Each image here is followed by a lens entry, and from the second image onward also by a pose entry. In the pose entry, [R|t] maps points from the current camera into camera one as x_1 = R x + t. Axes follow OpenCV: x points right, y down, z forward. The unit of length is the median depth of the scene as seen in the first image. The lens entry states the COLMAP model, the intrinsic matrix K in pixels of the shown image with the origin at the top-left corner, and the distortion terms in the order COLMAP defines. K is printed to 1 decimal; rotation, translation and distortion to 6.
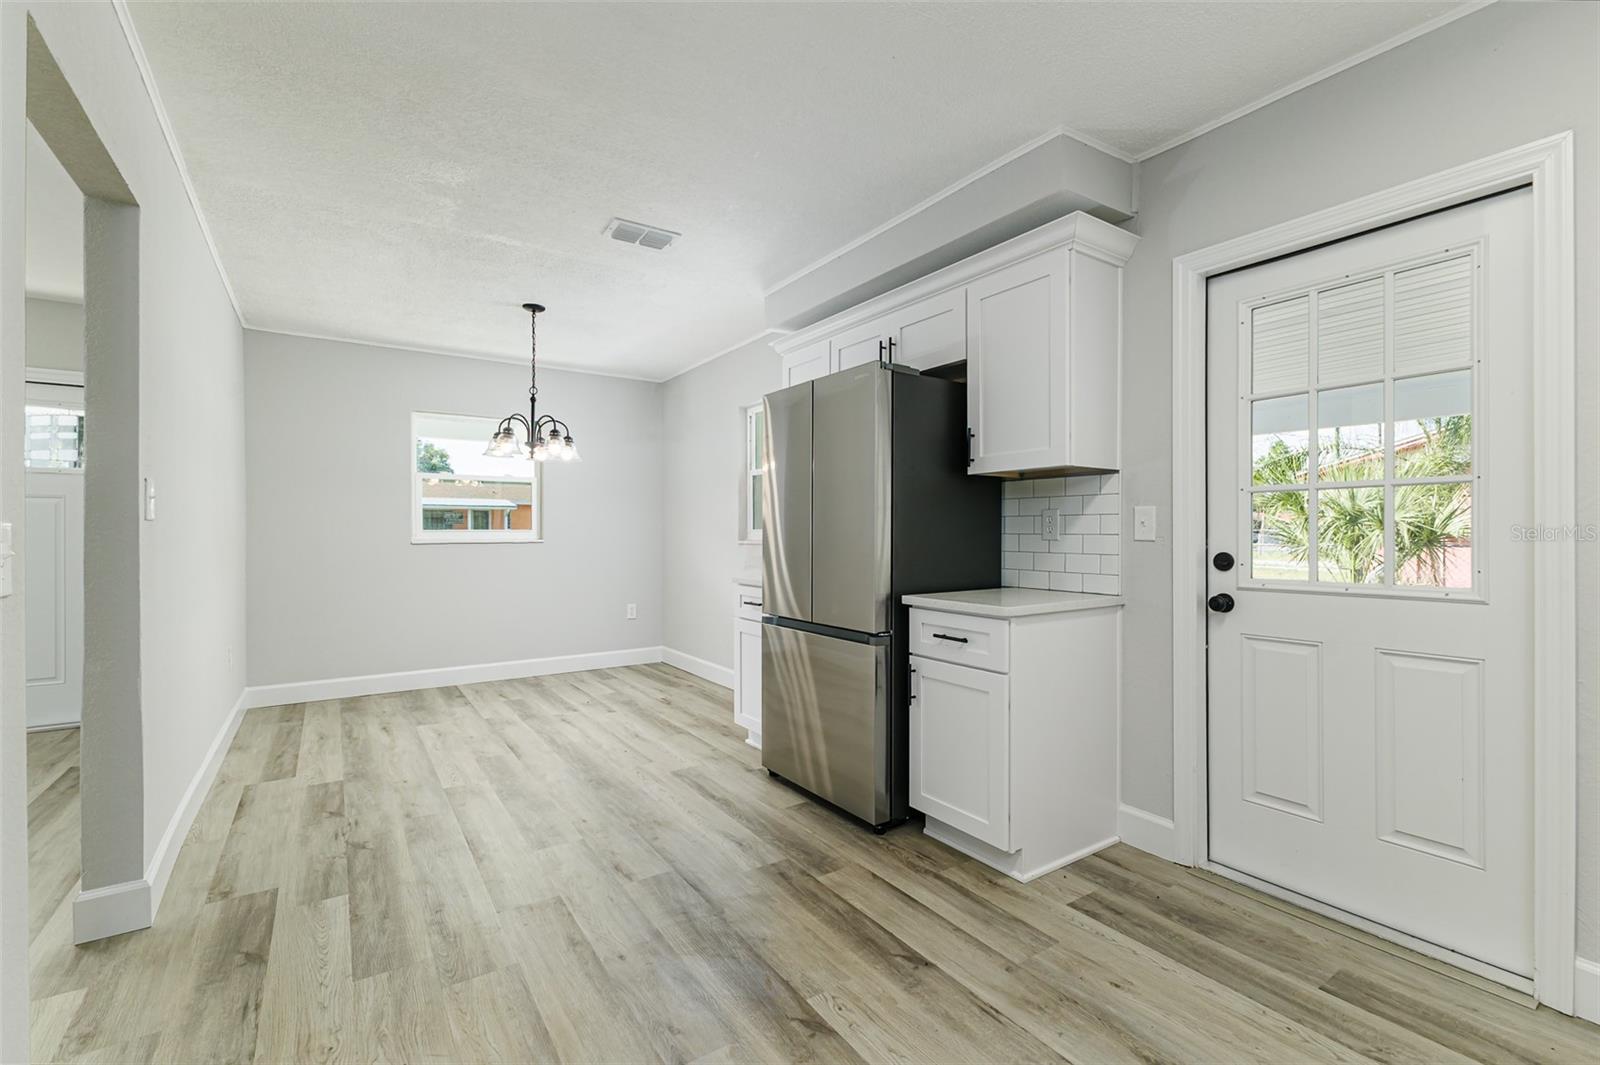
lens RADIAL K [[696.3, 0, 801.6], [0, 696.3, 532.3], [0, 0, 1]] dist [0.007377, -0.002724]
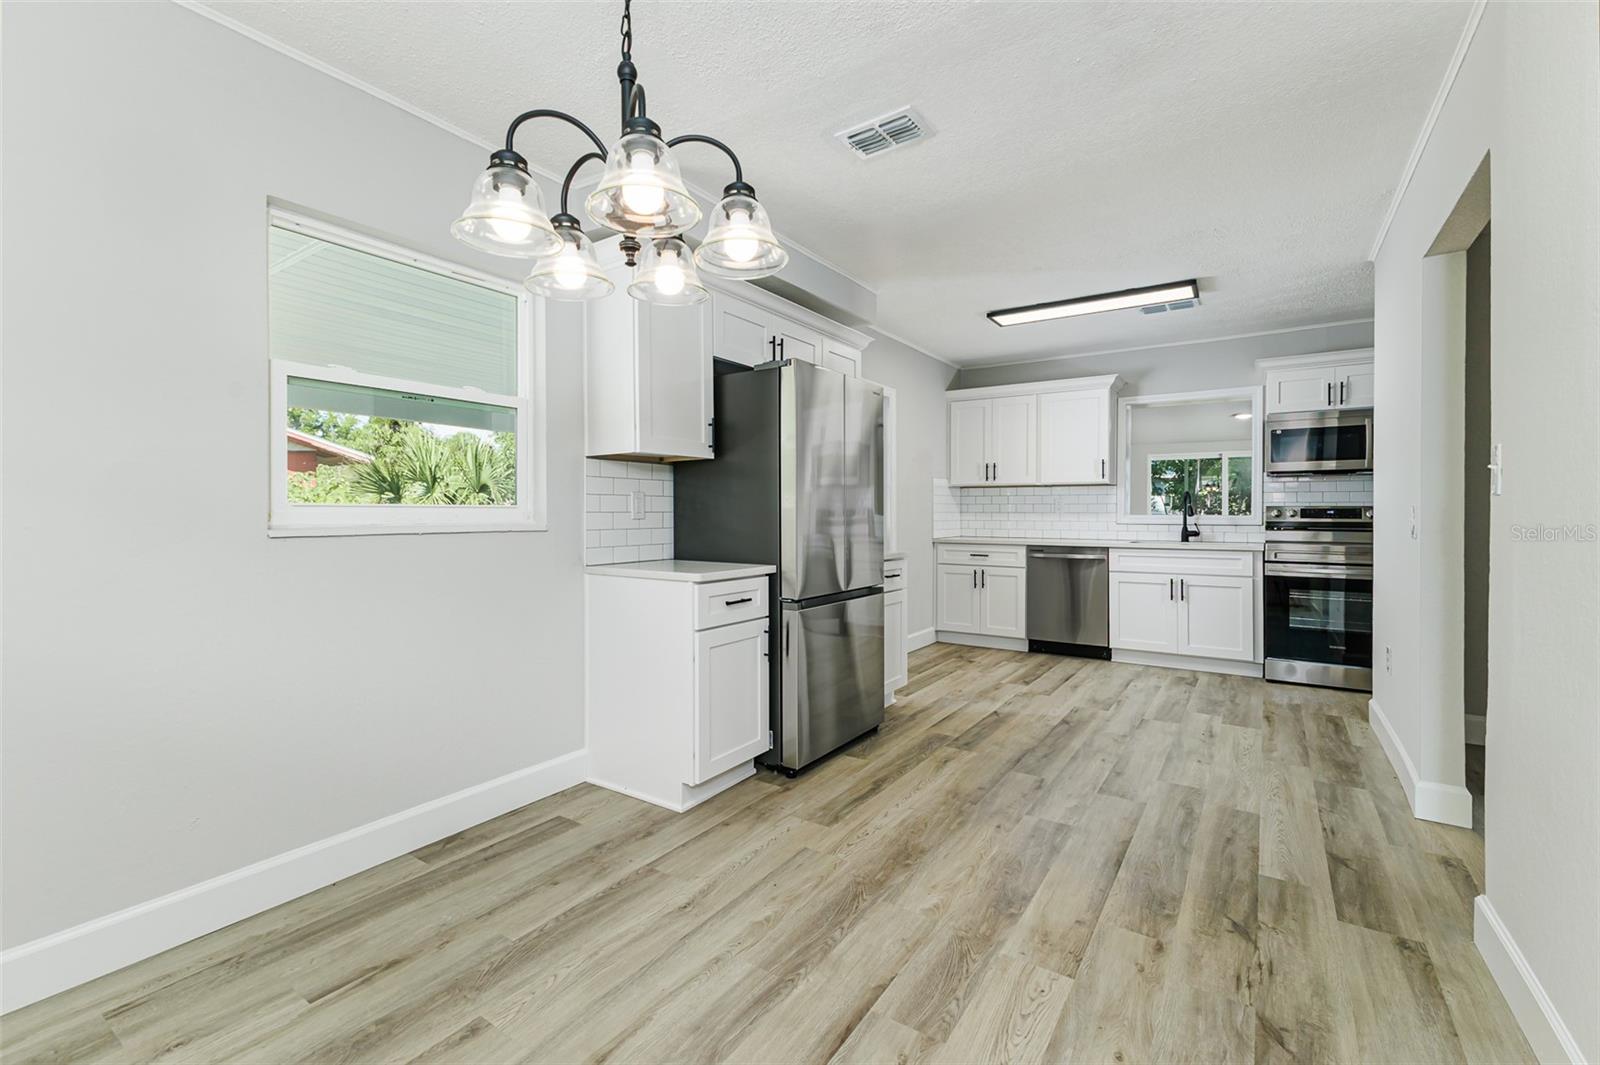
lens RADIAL K [[696.3, 0, 809.5], [0, 696.3, 519.1], [0, 0, 1]] dist [0.007377, -0.002724]
pose [[-0.387250, -0.008298, 0.921938, -1.137141], [0.000727, 0.999956, 0.009305, 0.004656], [-0.921975, 0.004274, -0.387227, 1.707588]]
